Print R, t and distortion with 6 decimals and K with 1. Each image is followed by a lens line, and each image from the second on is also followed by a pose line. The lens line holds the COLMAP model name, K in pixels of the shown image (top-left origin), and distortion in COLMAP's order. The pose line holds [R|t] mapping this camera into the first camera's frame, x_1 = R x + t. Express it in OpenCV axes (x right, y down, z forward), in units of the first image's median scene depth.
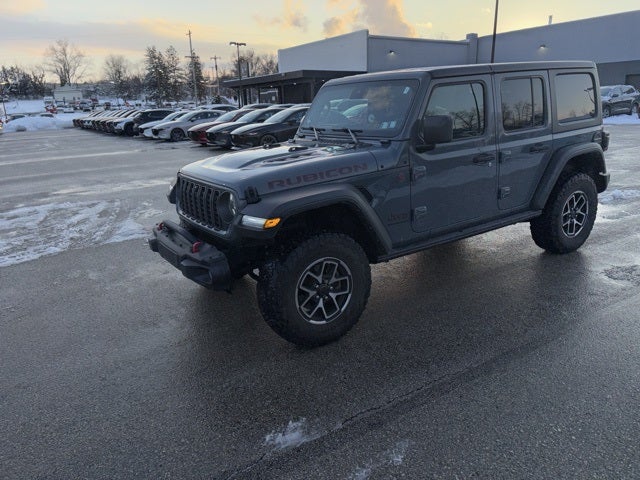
lens RADIAL K [[500.7, 0, 318.3], [0, 500.7, 233.0], [0, 0, 1]] dist [0.079641, -0.099285]
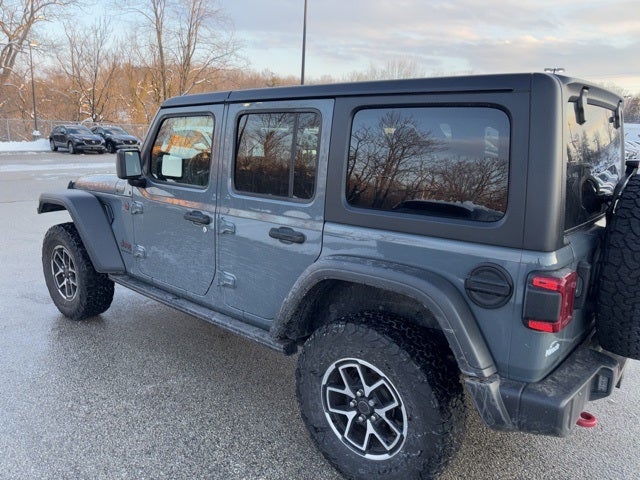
lens RADIAL K [[491.8, 0, 317.8], [0, 491.8, 232.9], [0, 0, 1]] dist [0.063725, -0.077404]
pose [[0.253999, 0.251090, -0.934044, 0.871732], [-0.292054, 0.940548, 0.173419, -0.251444], [0.922057, 0.228743, 0.312230, 0.788308]]
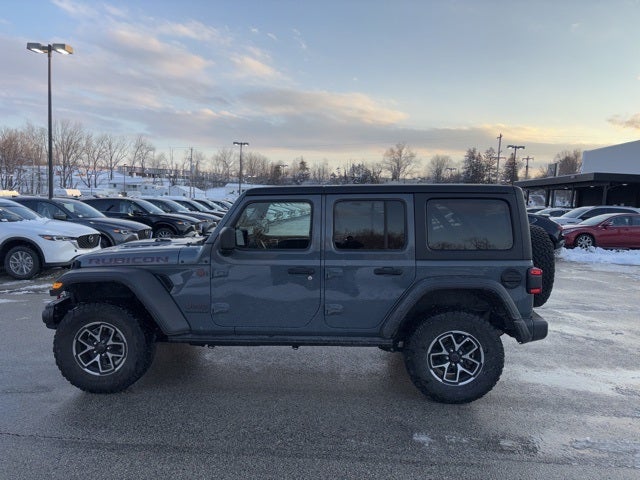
lens RADIAL K [[490.6, 0, 324.7], [0, 490.6, 224.9], [0, 0, 1]] dist [0.067002, -0.075933]
pose [[0.791417, 0.095661, -0.603746, 0.809807], [-0.210726, 0.969831, -0.122564, -0.105604], [0.573807, 0.224224, 0.787699, 0.174719]]
